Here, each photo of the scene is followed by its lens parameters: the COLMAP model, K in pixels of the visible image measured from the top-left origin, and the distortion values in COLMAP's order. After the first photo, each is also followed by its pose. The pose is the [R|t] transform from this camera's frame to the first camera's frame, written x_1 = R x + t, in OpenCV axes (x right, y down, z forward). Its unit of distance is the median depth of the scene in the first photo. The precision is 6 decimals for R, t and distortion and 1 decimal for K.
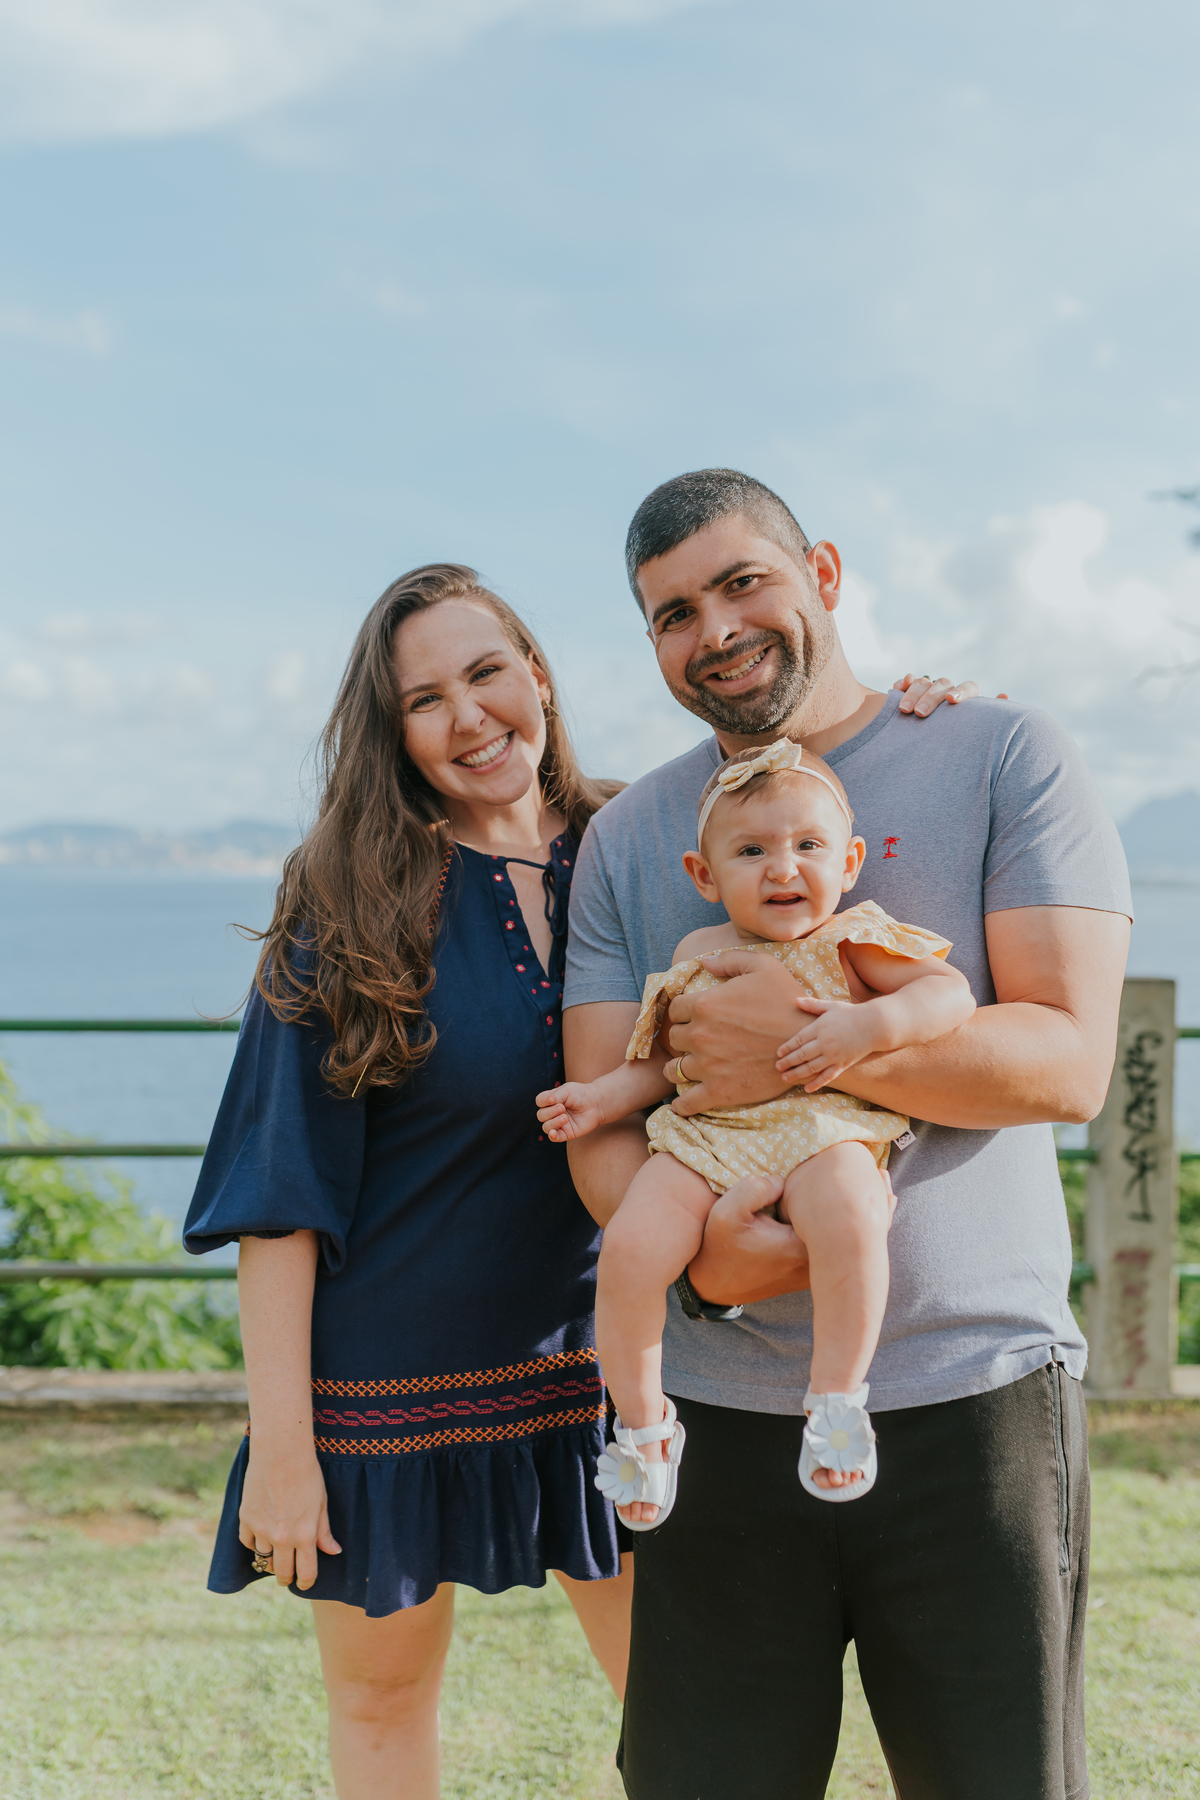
lens RADIAL K [[2044.4, 0, 580.5], [0, 2044.4, 938.0], [0, 0, 1]] dist [0.034304, 0.054309]
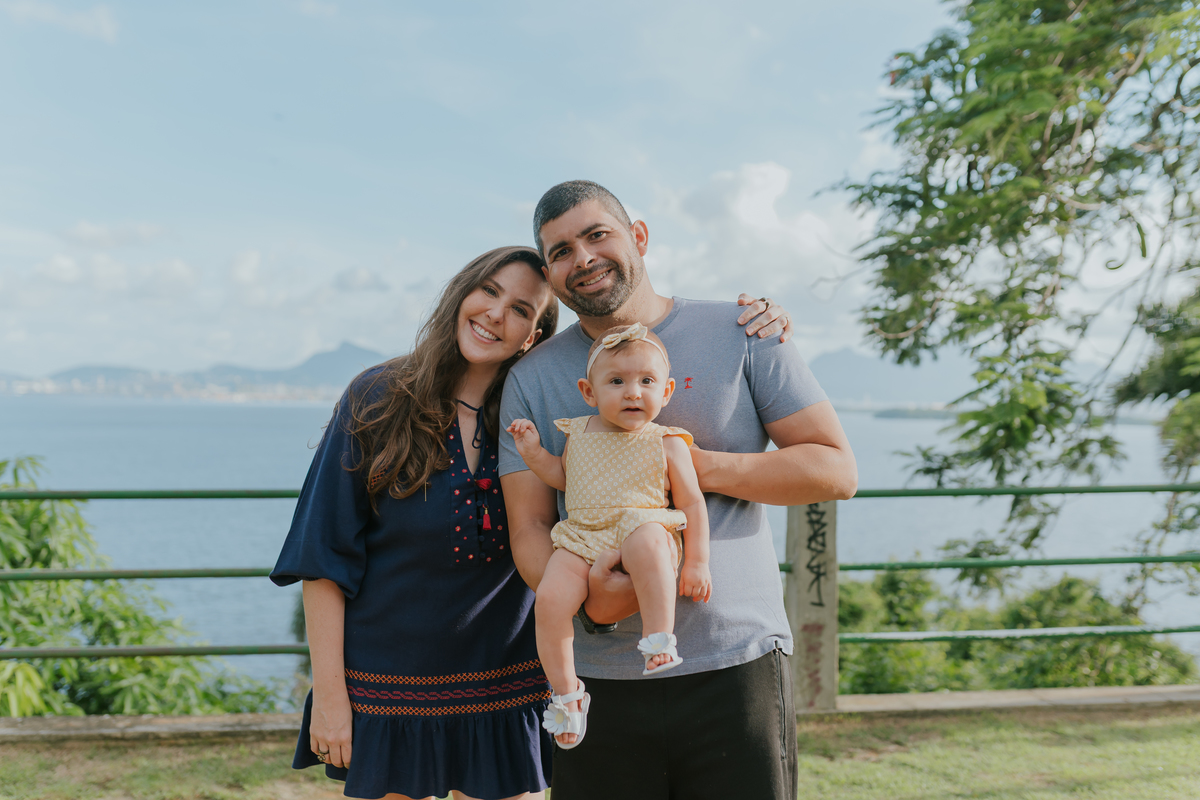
lens RADIAL K [[1362.9, 0, 600.0], [0, 1362.9, 400.0], [0, 0, 1]] dist [0.034304, 0.054309]
pose [[0.993801, 0.000462, 0.111174, -0.028119], [0.003160, 0.999470, -0.032401, 0.005513], [-0.111130, 0.032551, 0.993273, -0.095827]]
